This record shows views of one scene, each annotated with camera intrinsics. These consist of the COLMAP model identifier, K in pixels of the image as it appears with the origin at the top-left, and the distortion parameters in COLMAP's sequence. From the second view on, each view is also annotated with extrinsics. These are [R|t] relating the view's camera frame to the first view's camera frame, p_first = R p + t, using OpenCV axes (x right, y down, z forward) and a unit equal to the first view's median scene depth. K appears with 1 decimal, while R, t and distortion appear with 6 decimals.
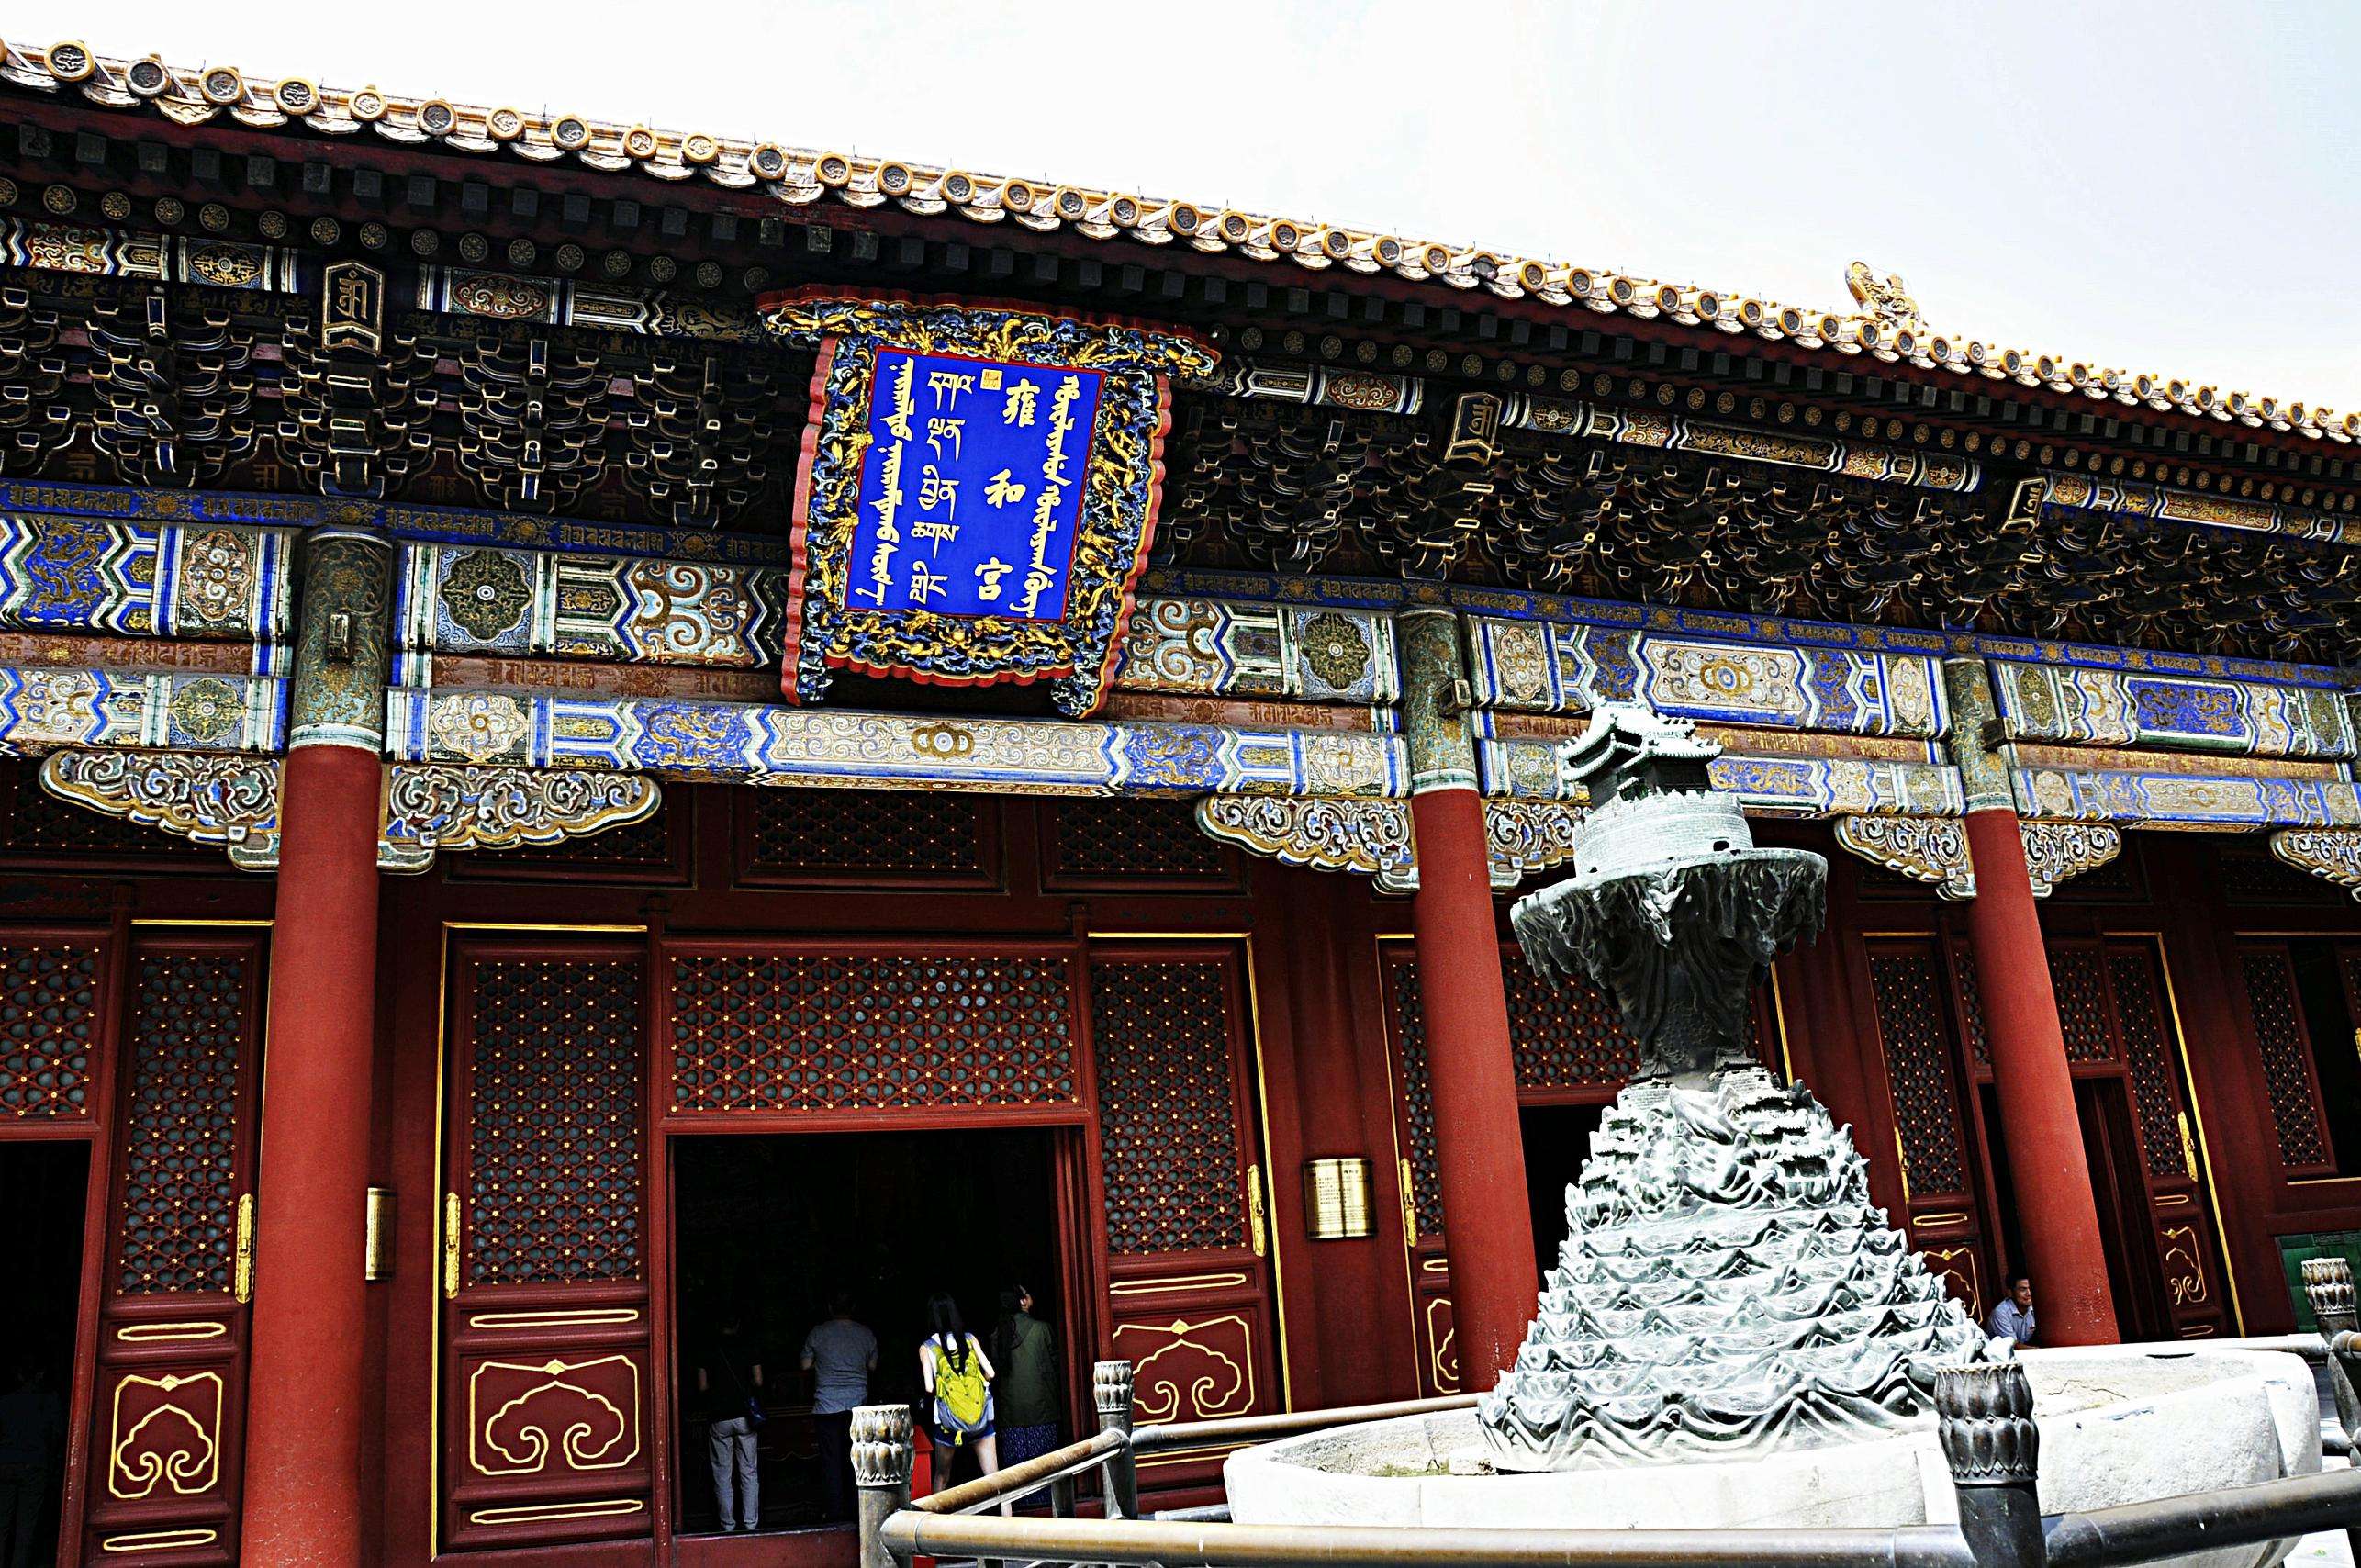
lens RADIAL K [[1805.5, 0, 1180.5], [0, 1805.5, 784.0], [0, 0, 1]] dist [-0.173731, 0.114807]
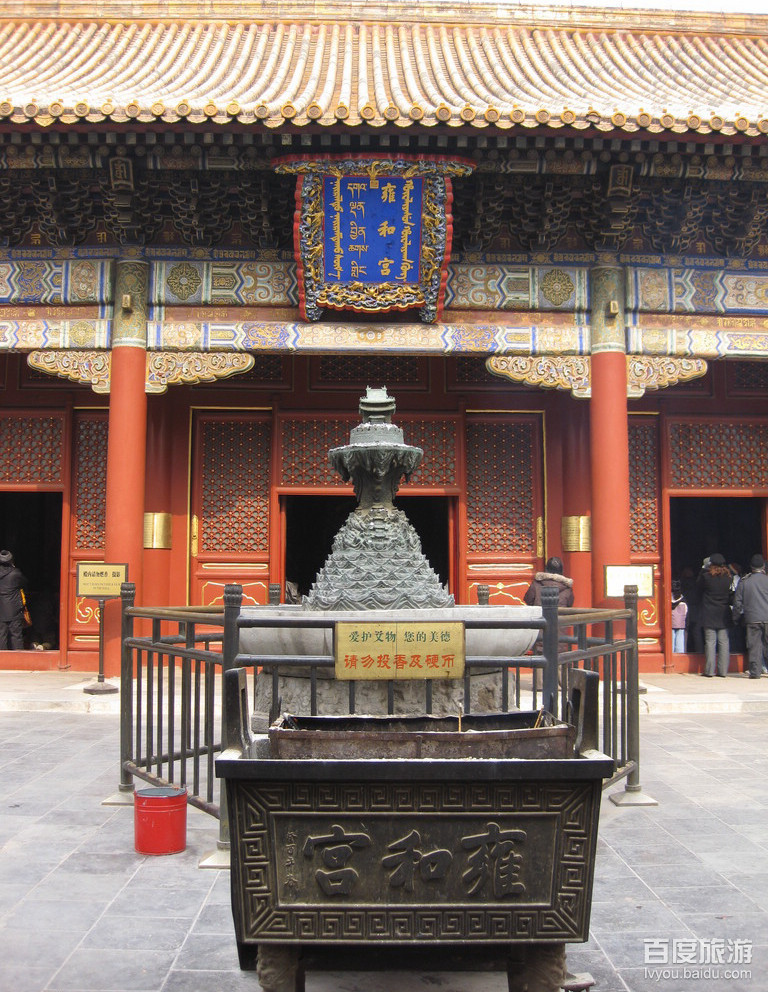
lens RADIAL K [[1026.5, 0, 384.0], [0, 1026.5, 496.0], [0, 0, 1]] dist [-0.158244, 0.042534]
pose [[0.945464, 0.046185, -0.322435, 0.341014], [0.020964, 0.979216, 0.201733, -0.090941], [0.325051, -0.197491, 0.924846, -0.289635]]
